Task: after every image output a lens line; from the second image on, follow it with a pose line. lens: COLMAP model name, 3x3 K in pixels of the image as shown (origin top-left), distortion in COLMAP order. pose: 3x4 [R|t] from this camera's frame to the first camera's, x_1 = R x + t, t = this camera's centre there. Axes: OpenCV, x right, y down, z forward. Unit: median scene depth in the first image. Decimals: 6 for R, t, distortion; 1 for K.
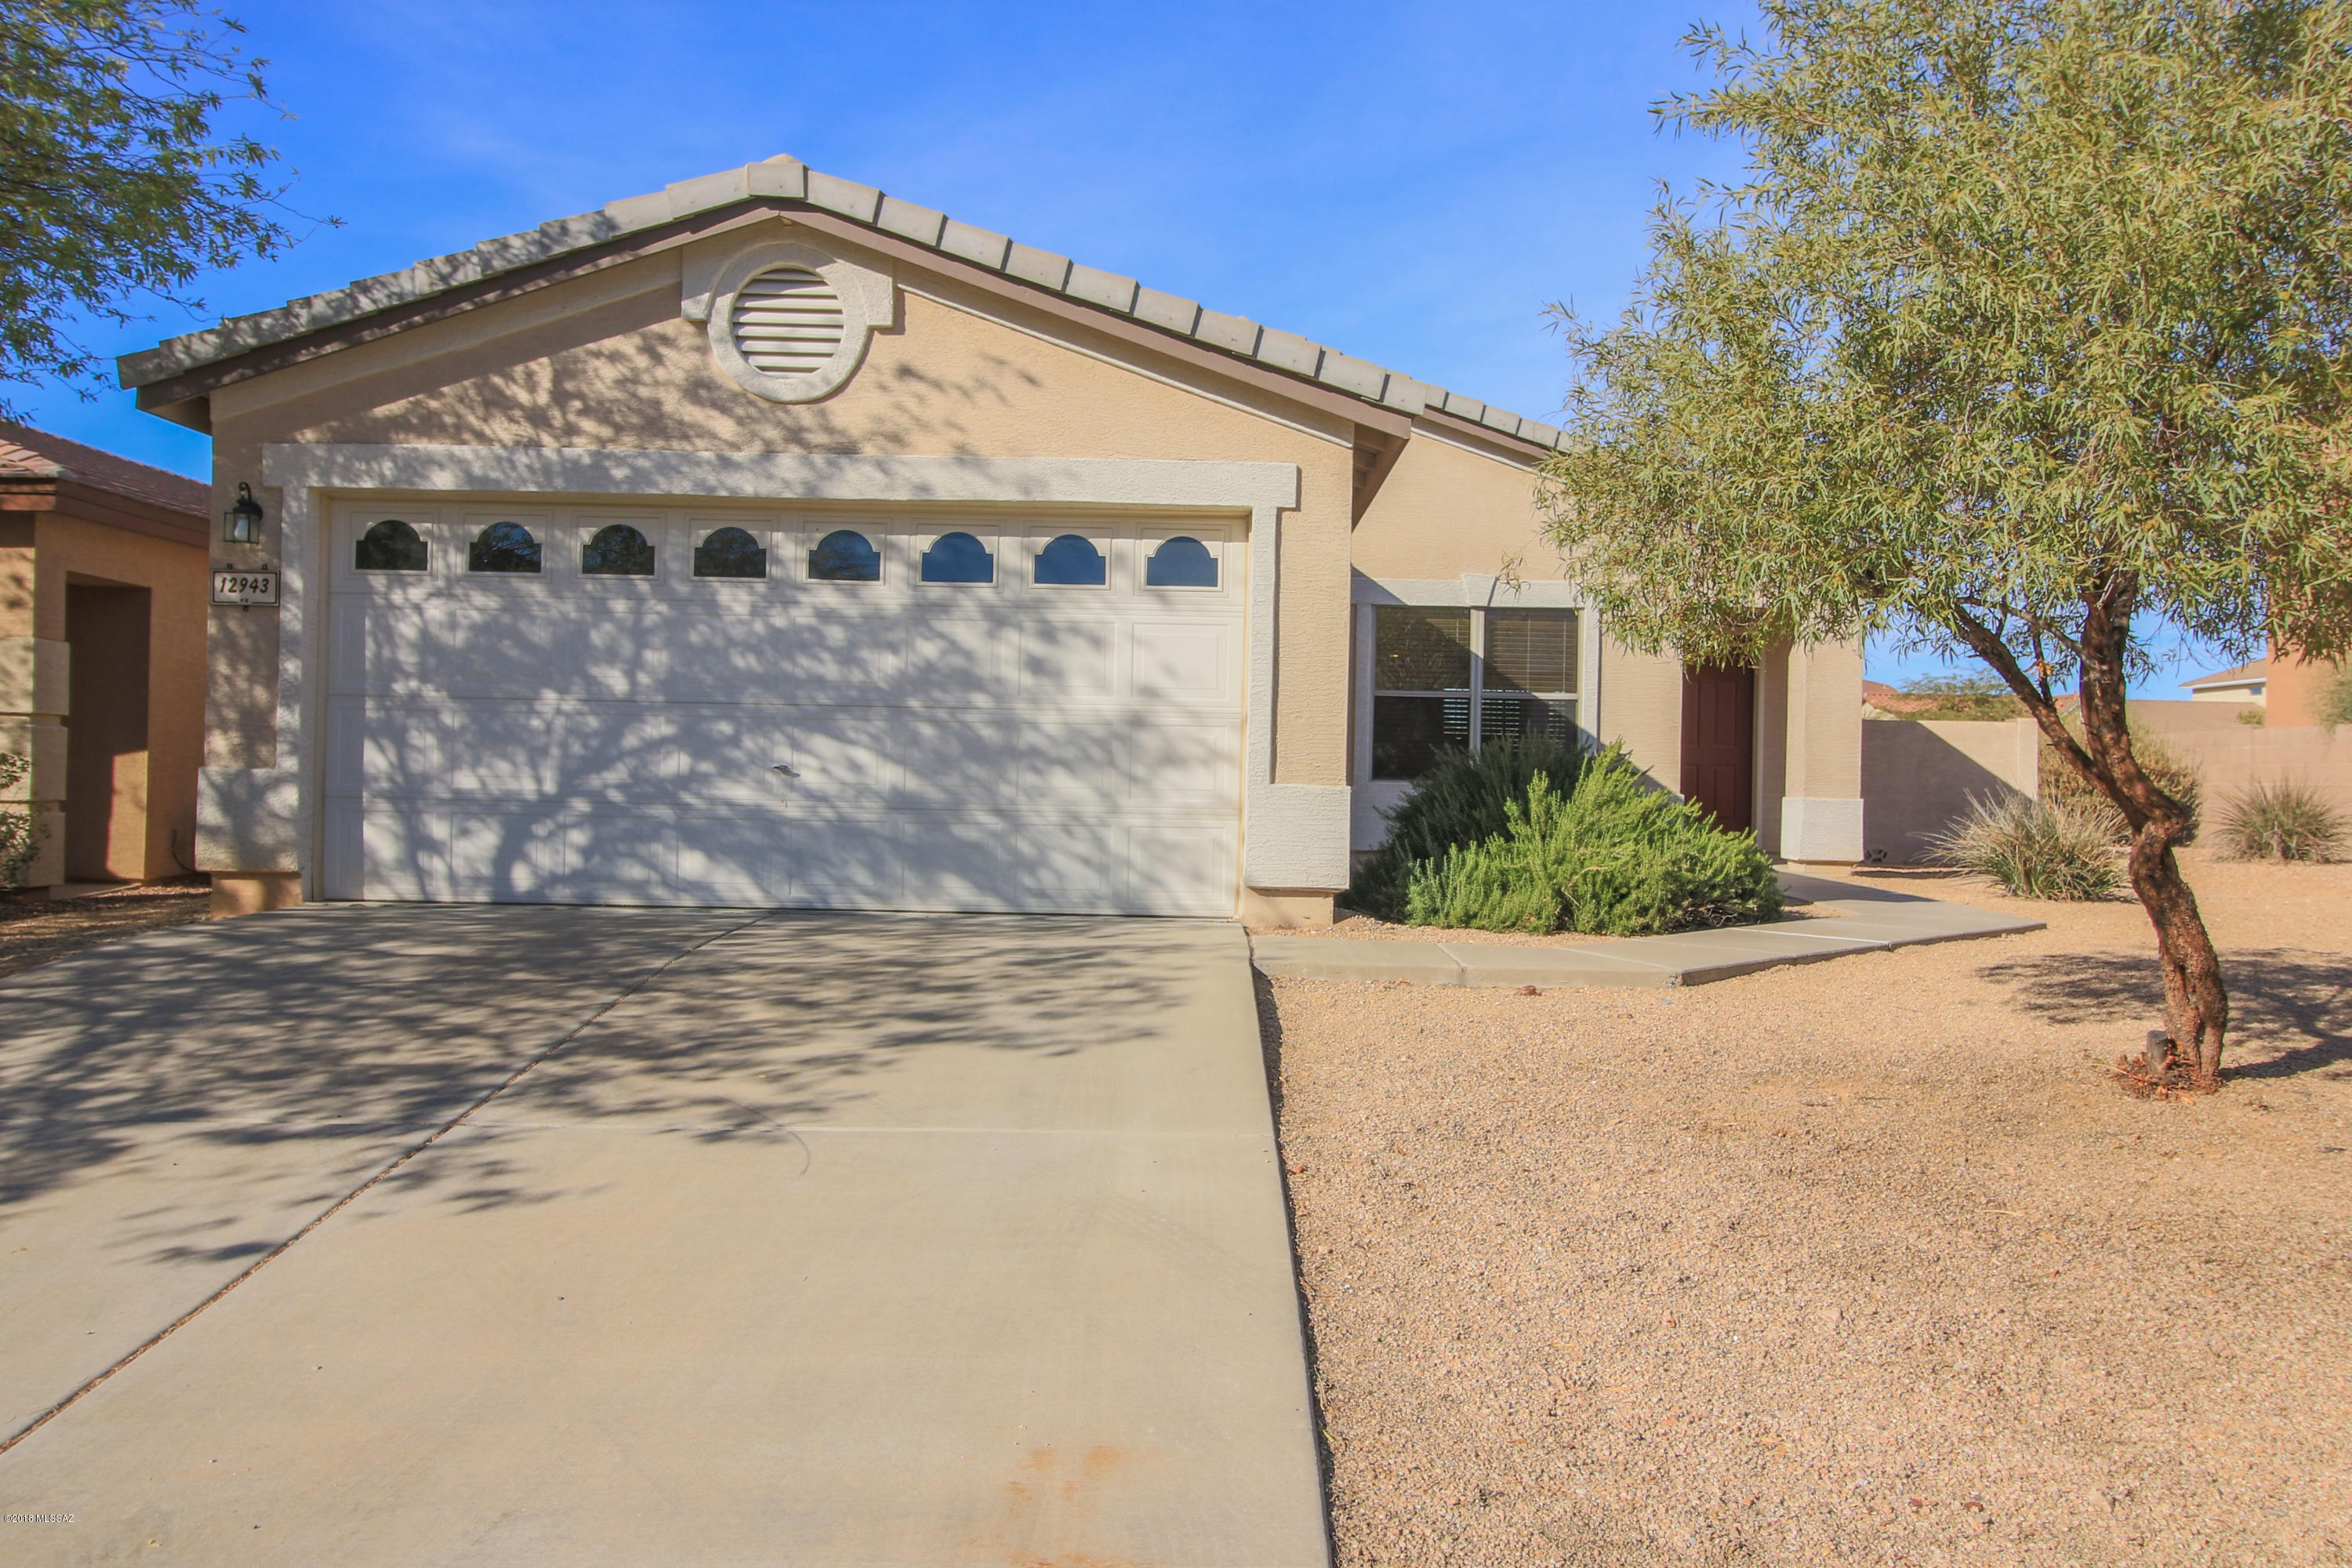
lens RADIAL K [[1760.5, 0, 1176.3], [0, 1760.5, 766.3], [0, 0, 1]] dist [0.076733, -0.008326]
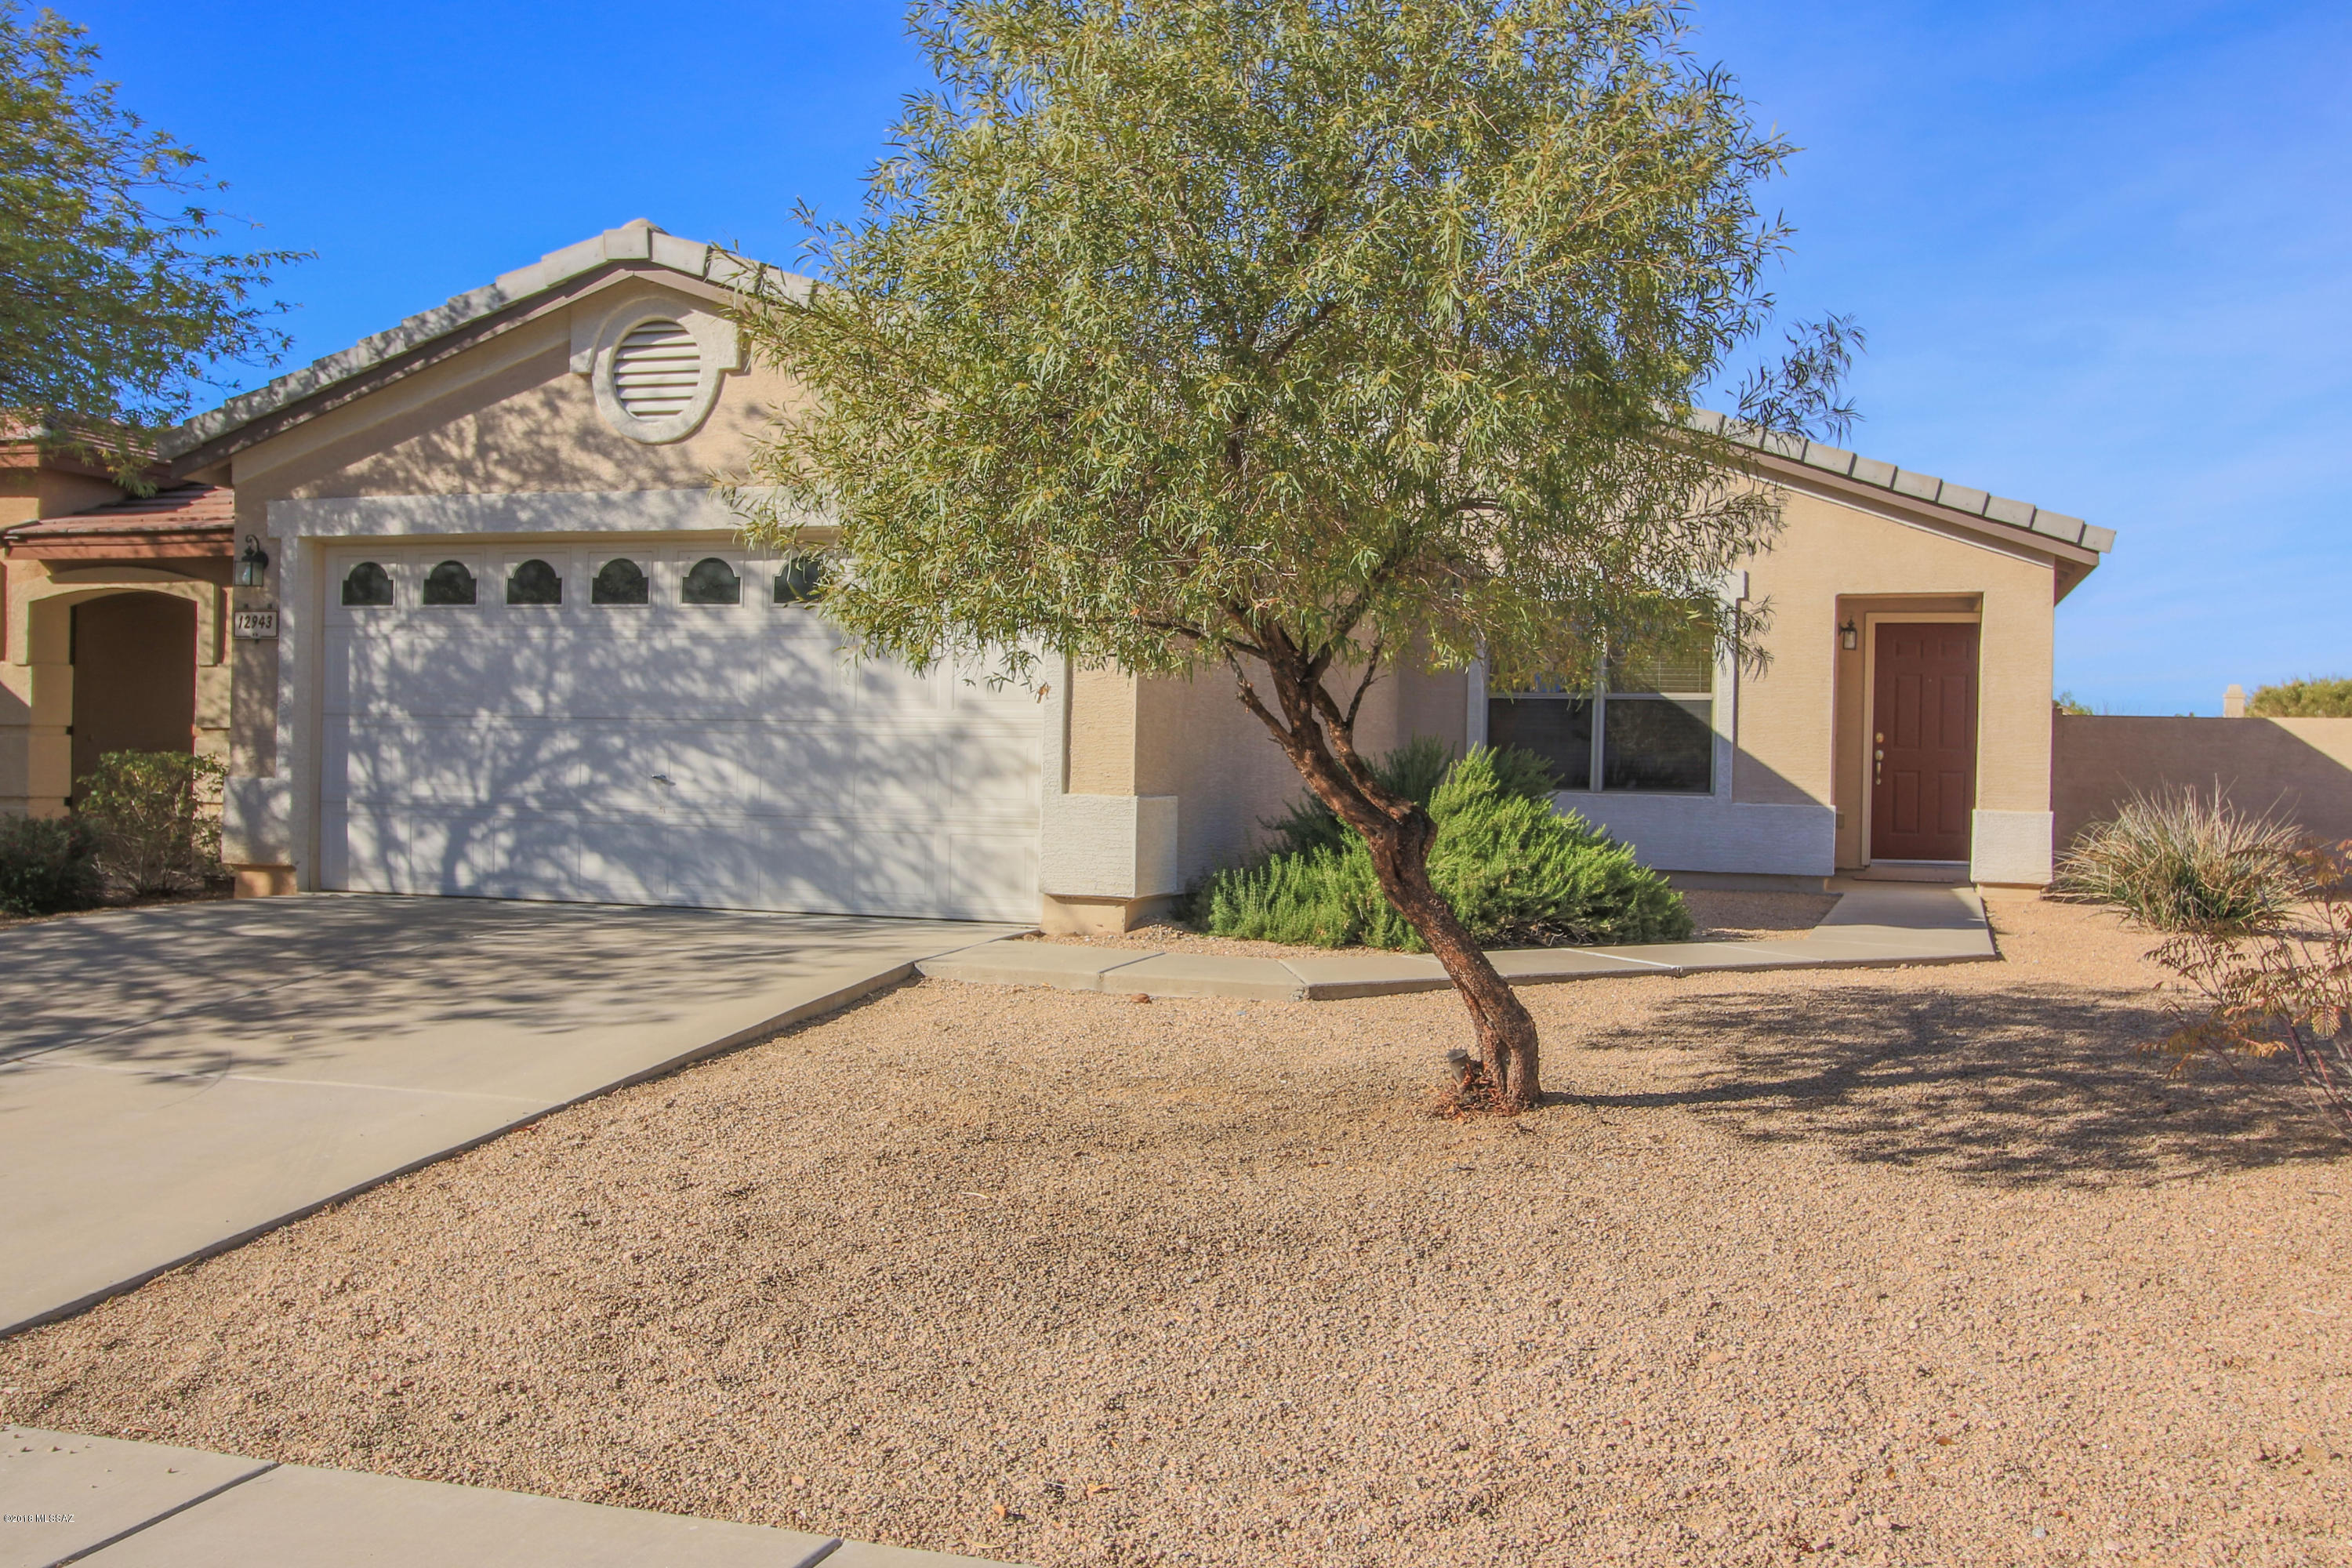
lens RADIAL K [[1933.3, 0, 1176.0], [0, 1933.3, 784.0], [0, 0, 1]] dist [0.064953, 0.009482]
pose [[0.956482, 0.002640, -0.291780, 0.432579], [0.000038, 0.999958, 0.009174, -0.006727], [0.291792, -0.008786, 0.956441, -0.055963]]
